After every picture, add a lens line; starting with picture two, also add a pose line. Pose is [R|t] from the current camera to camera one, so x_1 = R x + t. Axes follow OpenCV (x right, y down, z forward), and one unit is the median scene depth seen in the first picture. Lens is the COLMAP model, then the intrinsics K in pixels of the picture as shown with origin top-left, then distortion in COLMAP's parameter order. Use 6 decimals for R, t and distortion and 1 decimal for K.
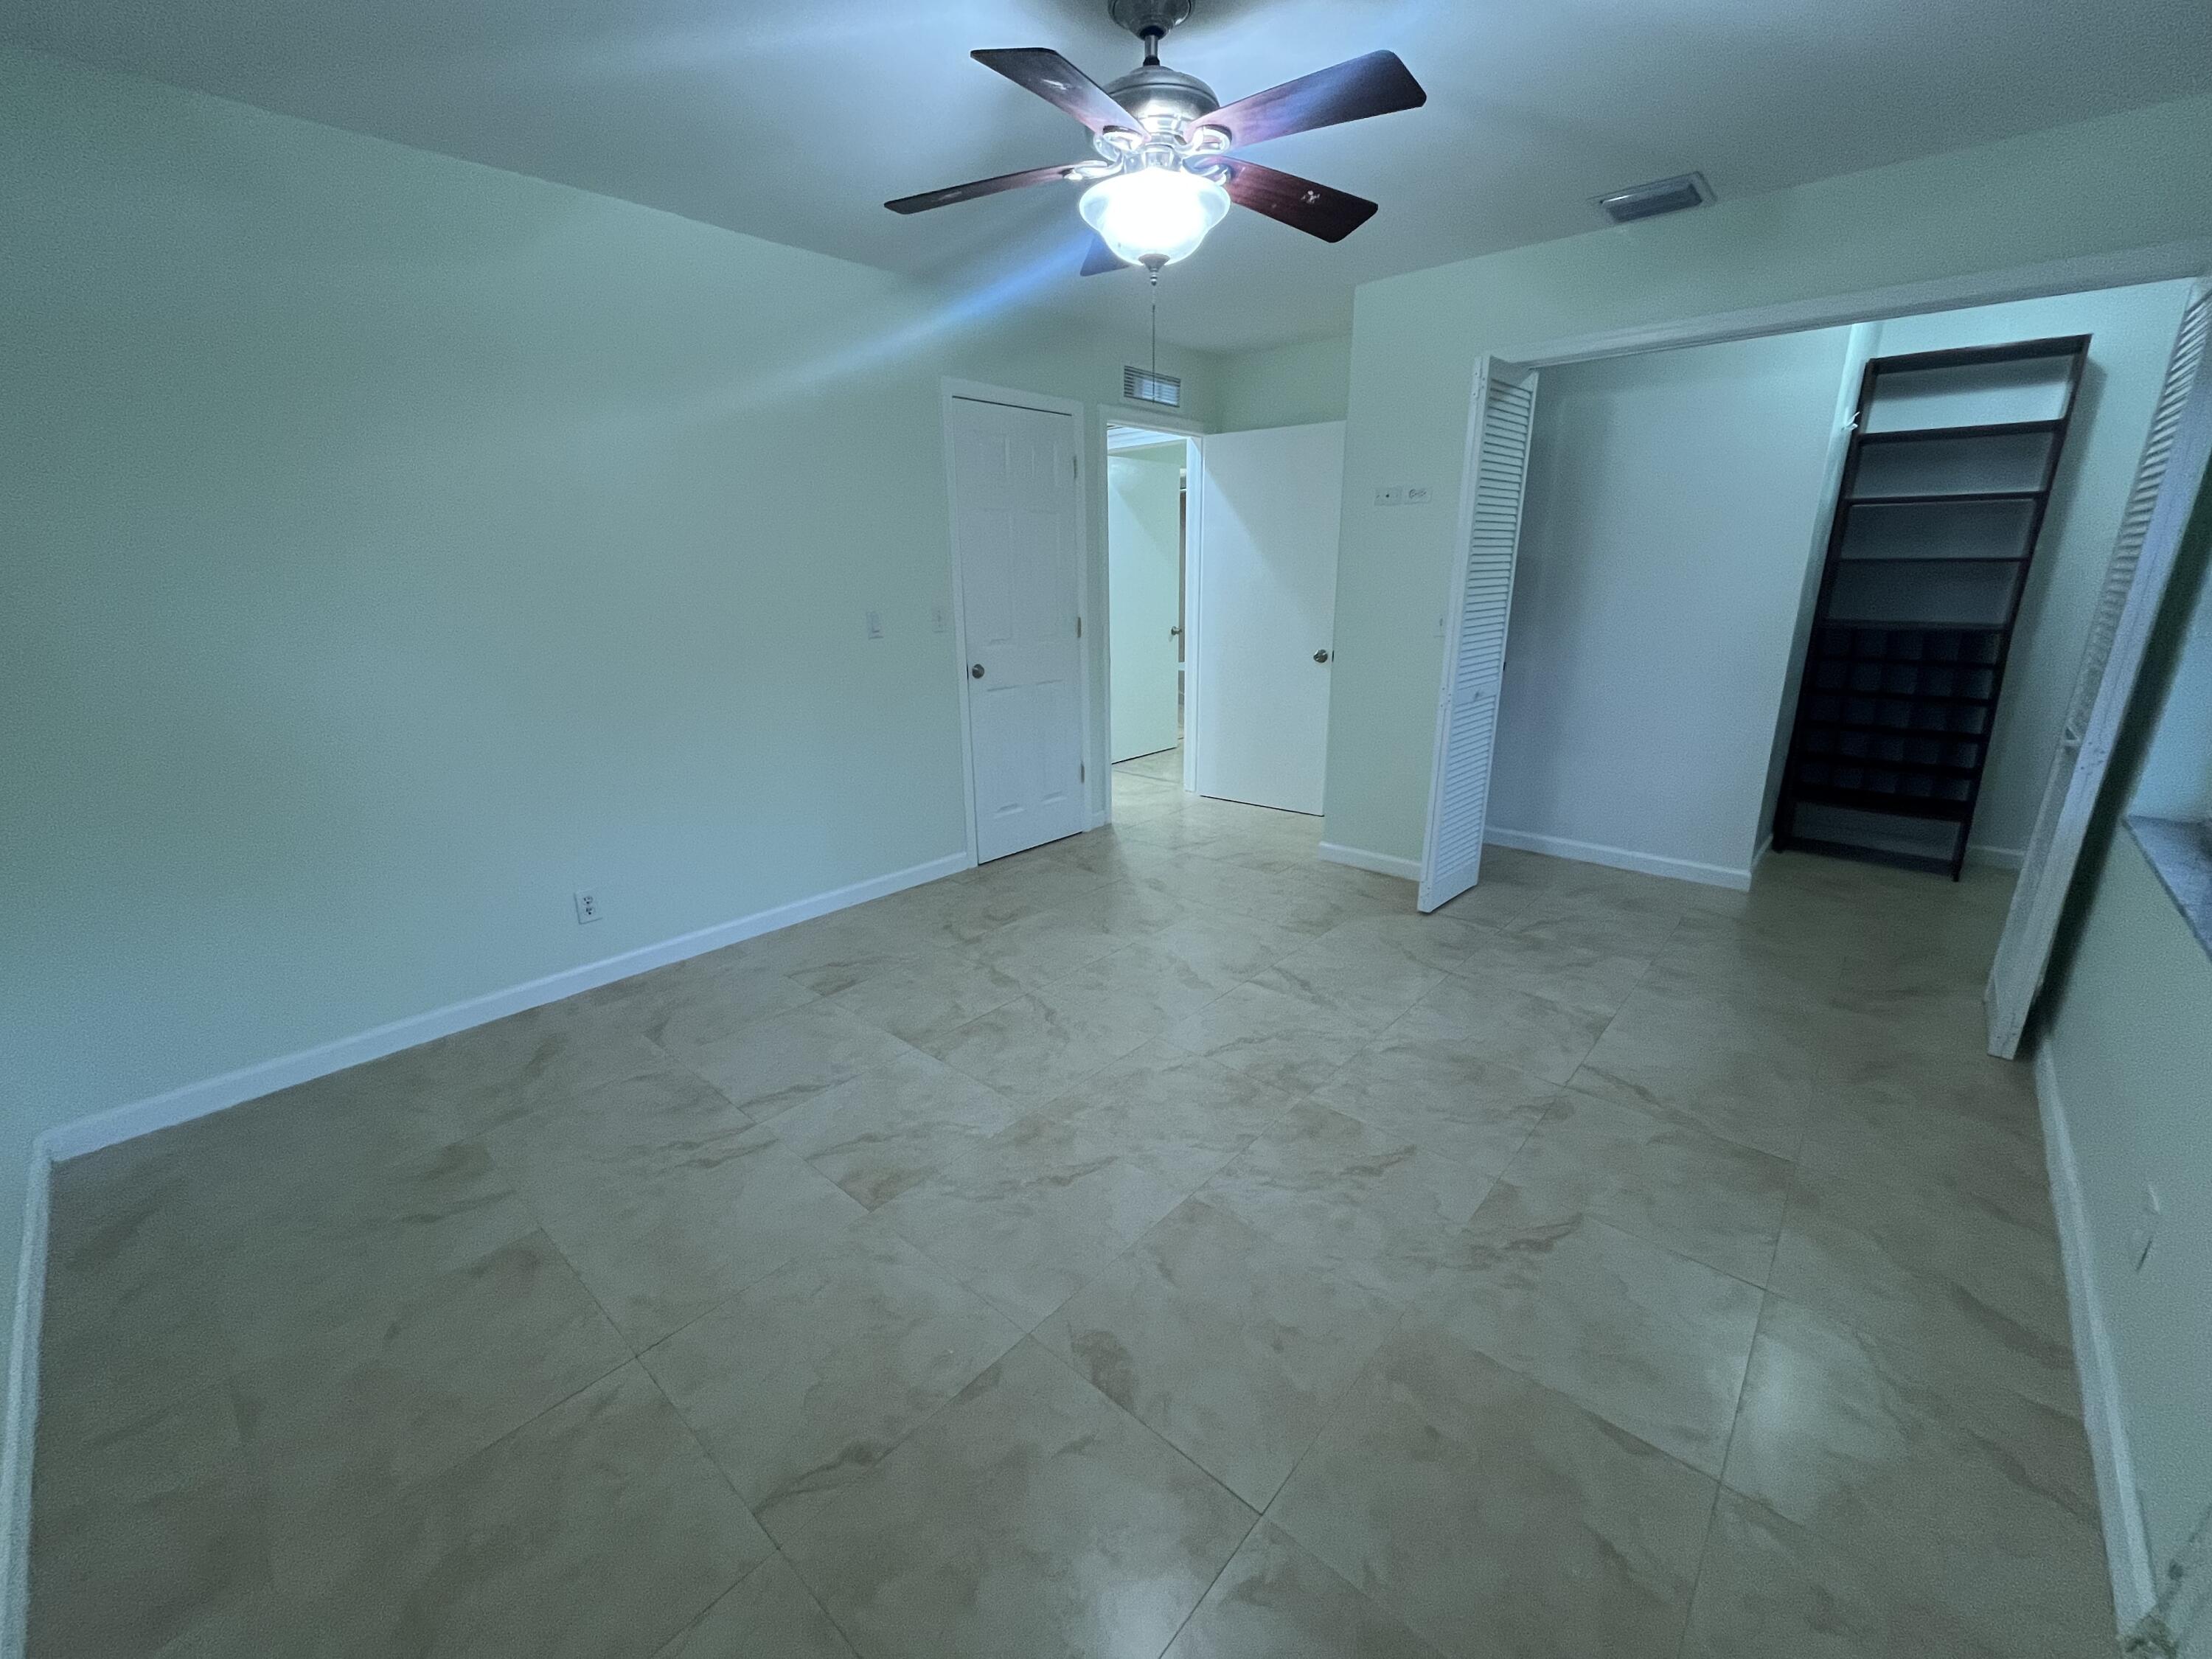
lens RADIAL K [[899.5, 0, 1103.6], [0, 899.5, 831.4], [0, 0, 1]] dist [-0.005417, 0.001271]
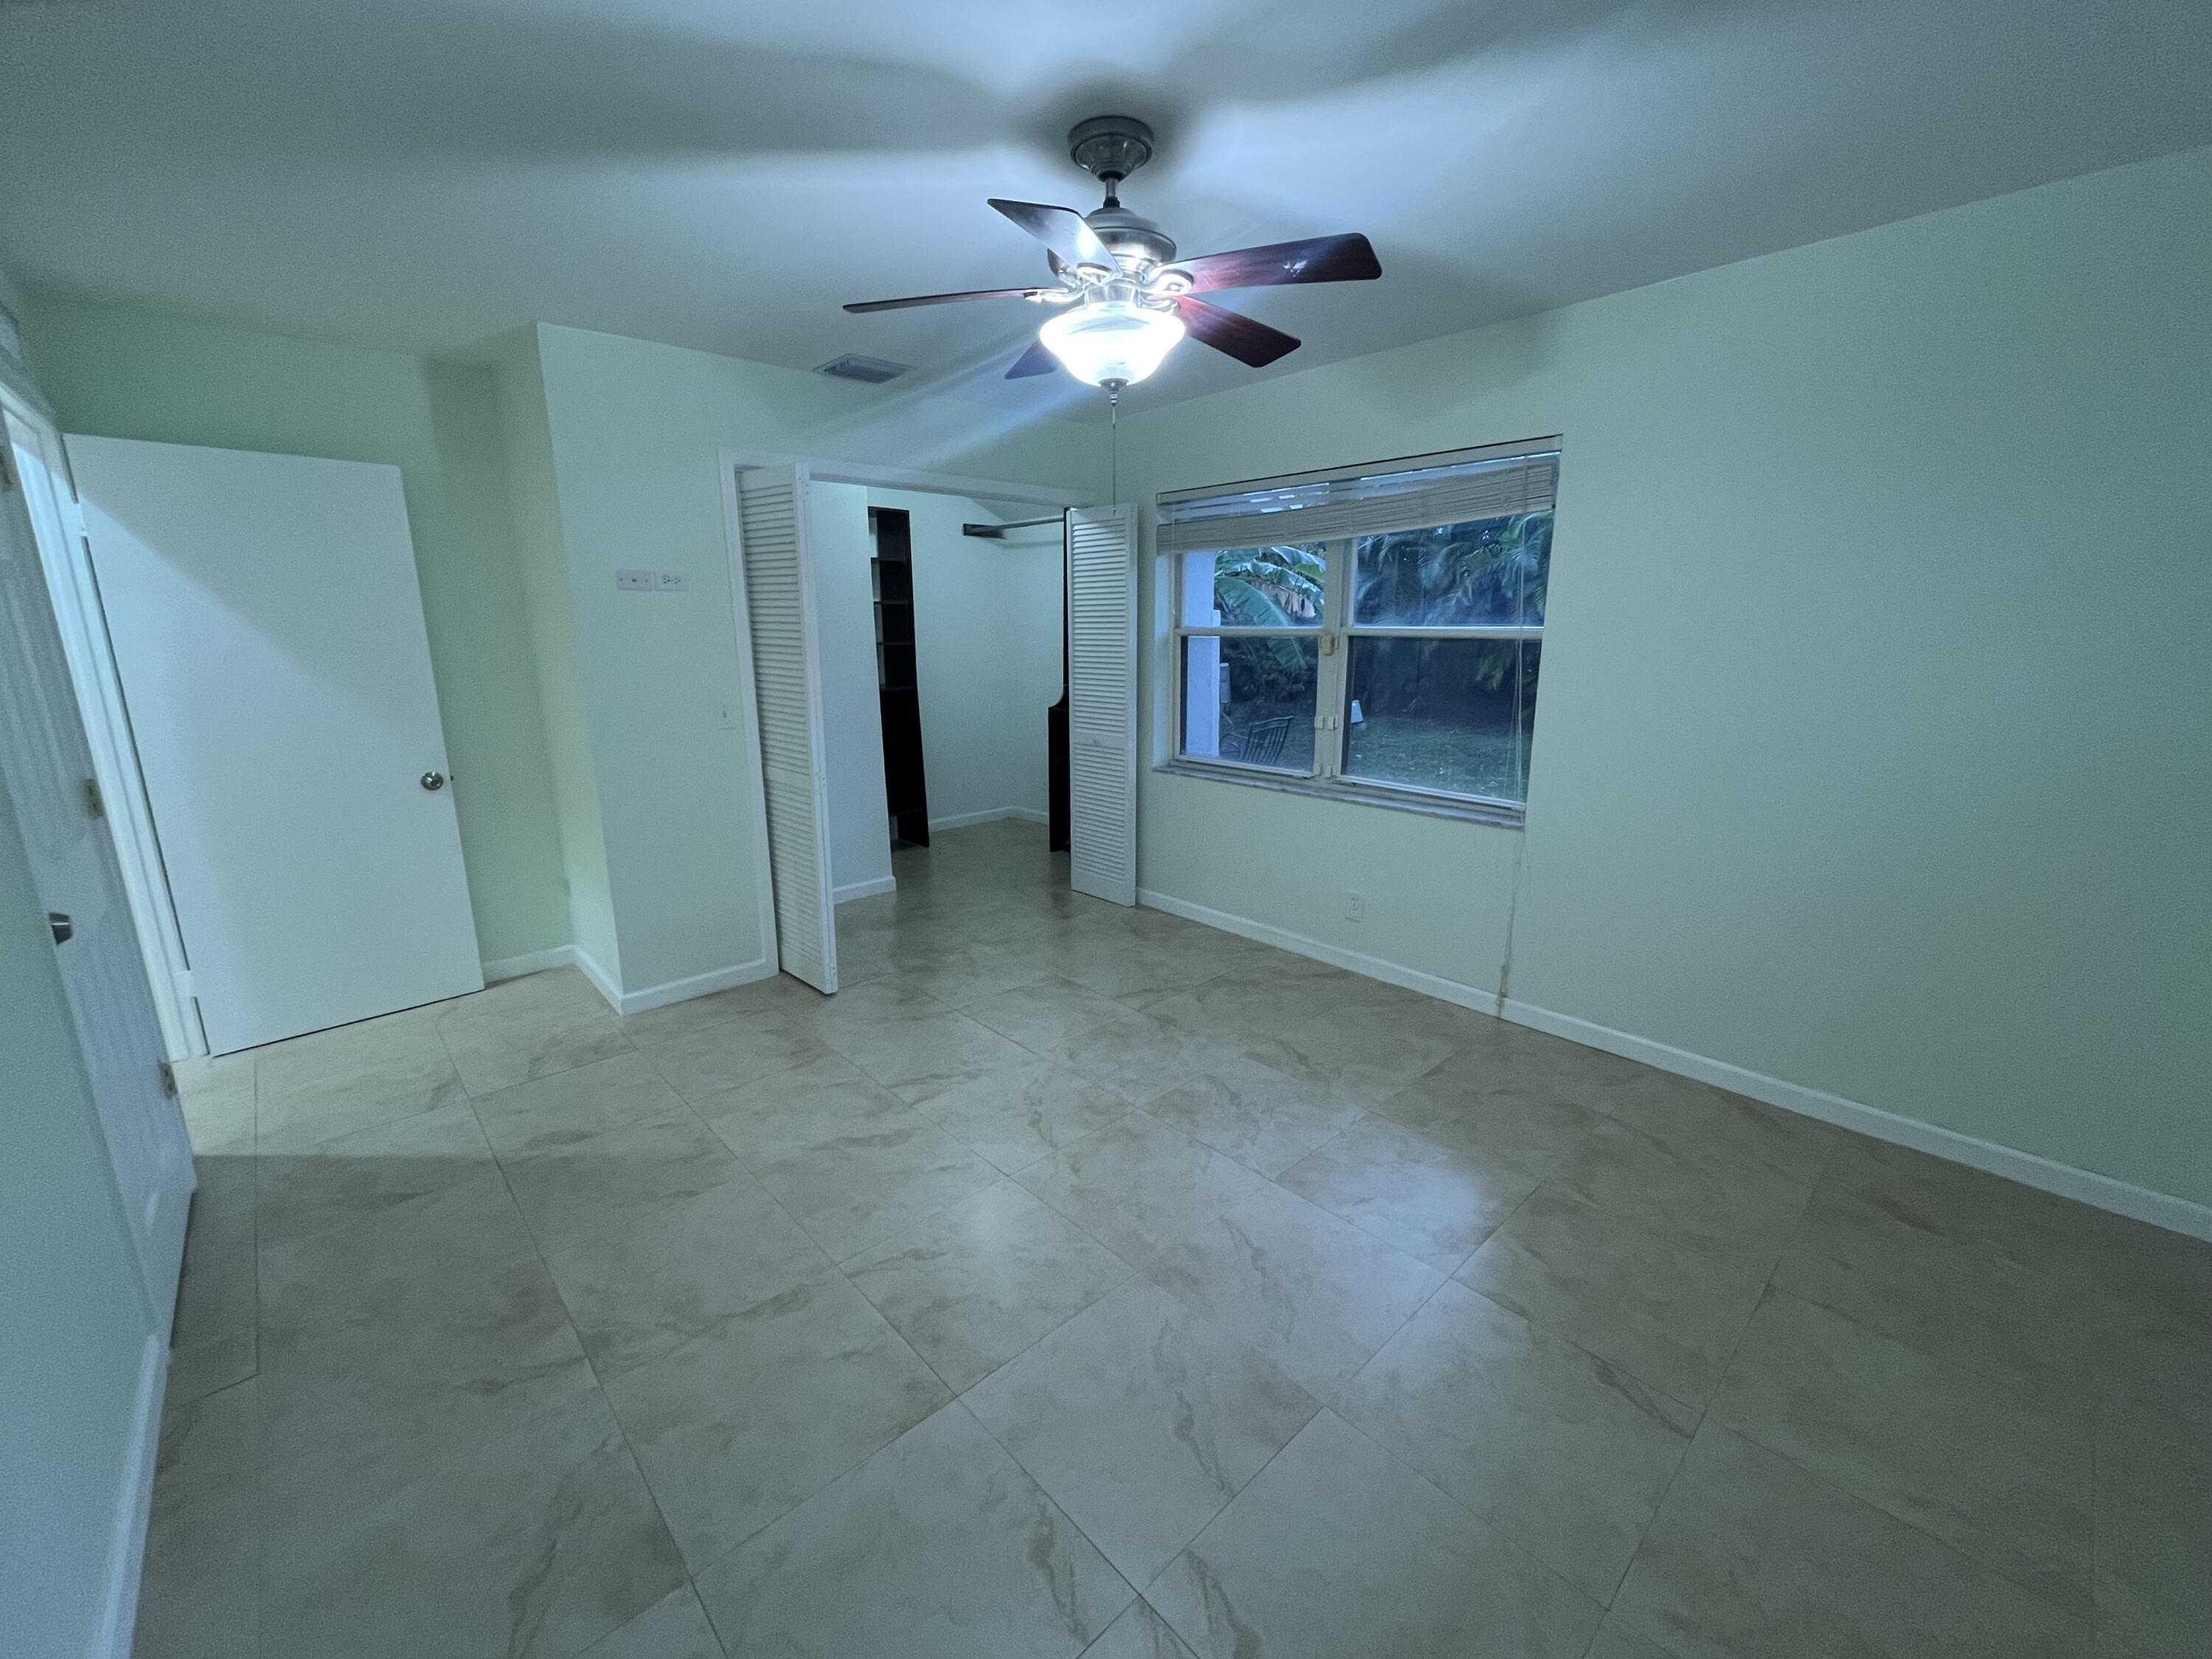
lens RADIAL K [[899.5, 0, 1104.0], [0, 899.5, 827.1], [0, 0, 1]] dist [-0.005417, 0.001271]
pose [[0.090167, -0.209000, 0.973750, -0.704603], [0.287720, 0.941509, 0.175438, -0.220655], [-0.953461, 0.264349, 0.145026, 0.653231]]
